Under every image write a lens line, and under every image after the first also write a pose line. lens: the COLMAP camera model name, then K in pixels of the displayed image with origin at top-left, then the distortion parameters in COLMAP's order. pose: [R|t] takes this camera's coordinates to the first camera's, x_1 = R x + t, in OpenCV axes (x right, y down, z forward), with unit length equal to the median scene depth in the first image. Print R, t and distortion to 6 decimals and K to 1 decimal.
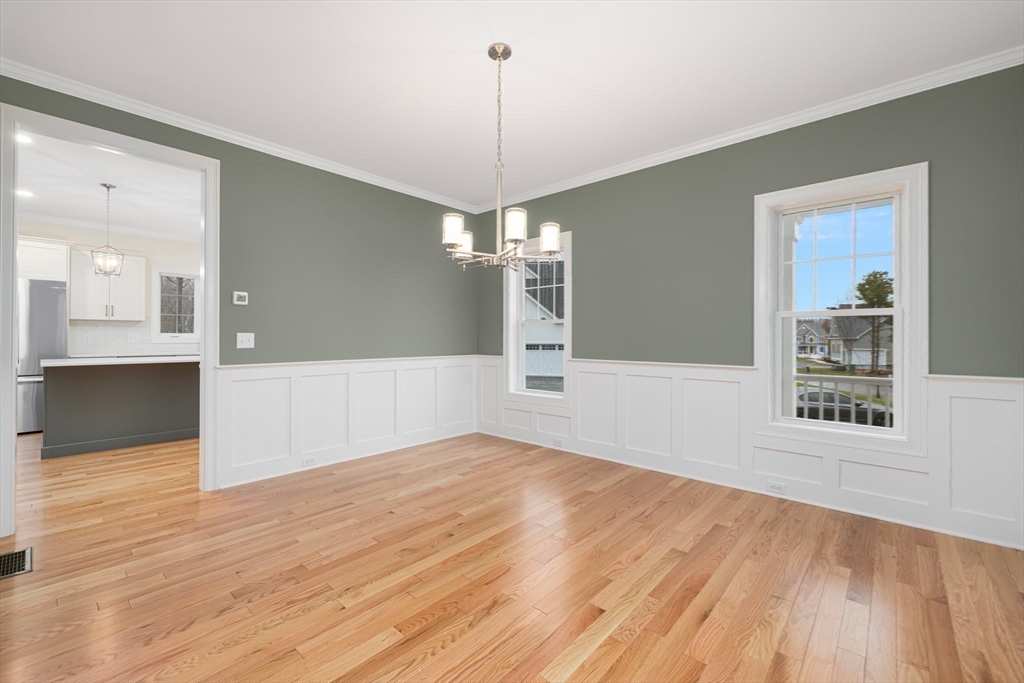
lens RADIAL K [[423.9, 0, 508.7], [0, 423.9, 338.3], [0, 0, 1]] dist [-0.000488, -0.000115]
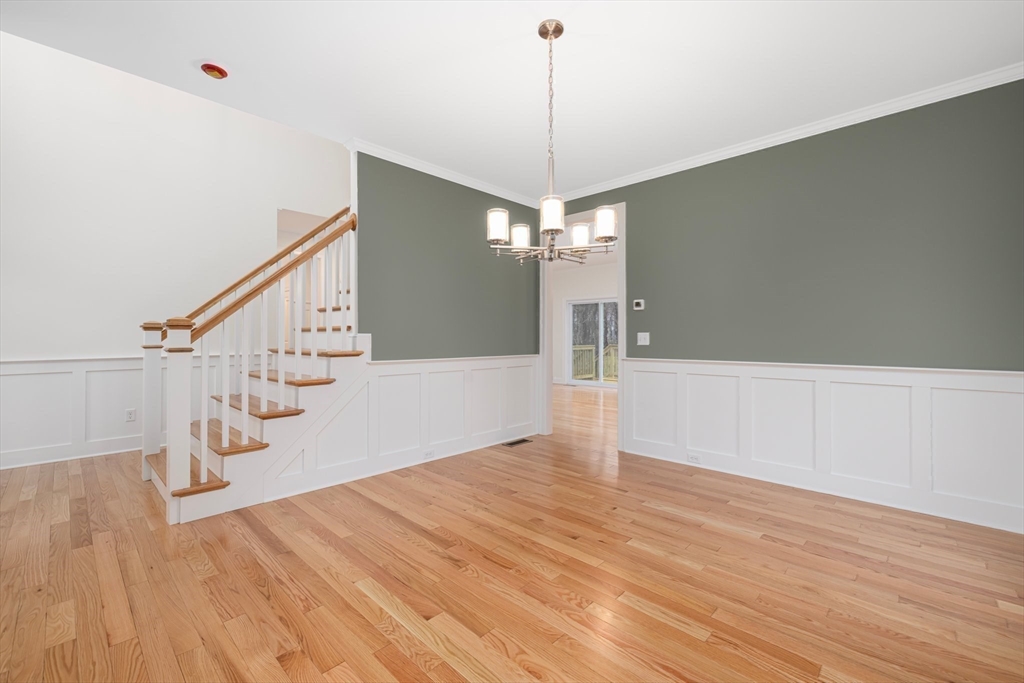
lens RADIAL K [[435.3, 0, 505.6], [0, 435.3, 338.0], [0, 0, 1]] dist [0.002382, -0.000815]
pose [[-0.041287, -0.000572, -0.999147, 0.729272], [0.000624, 1.000000, -0.000598, 0.003878], [0.999147, -0.000648, -0.041287, 0.738593]]
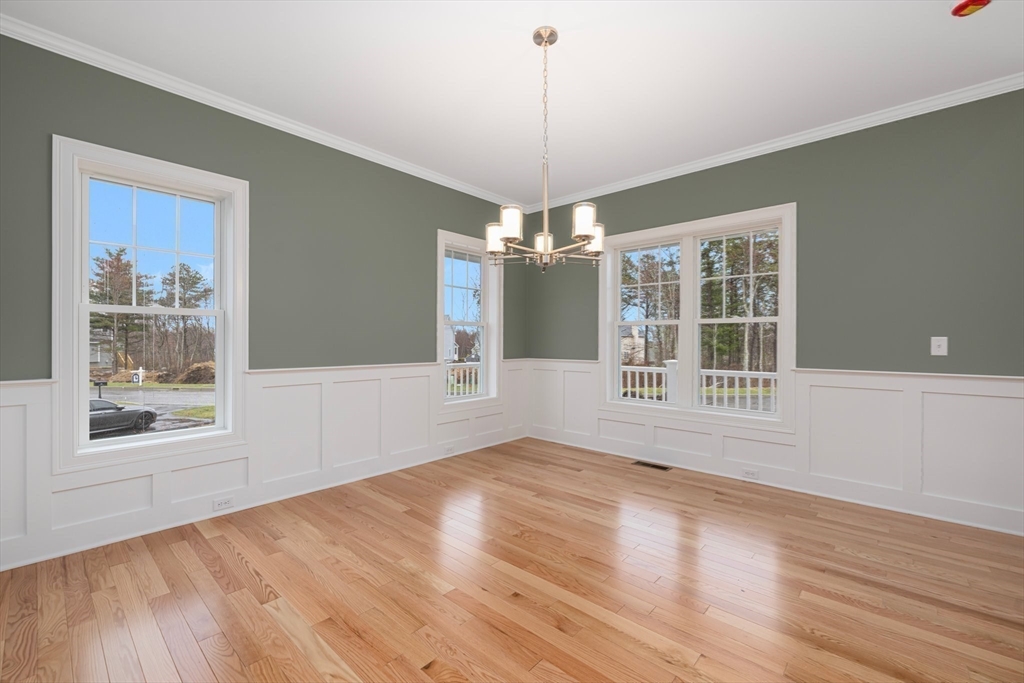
lens RADIAL K [[435.3, 0, 506.2], [0, 435.3, 341.3], [0, 0, 1]] dist [0.002382, -0.000815]
pose [[0.008754, -0.011131, 0.999900, -0.774891], [-0.004709, 0.999927, 0.011172, -0.006388], [-0.999951, -0.004806, 0.008701, 0.846444]]
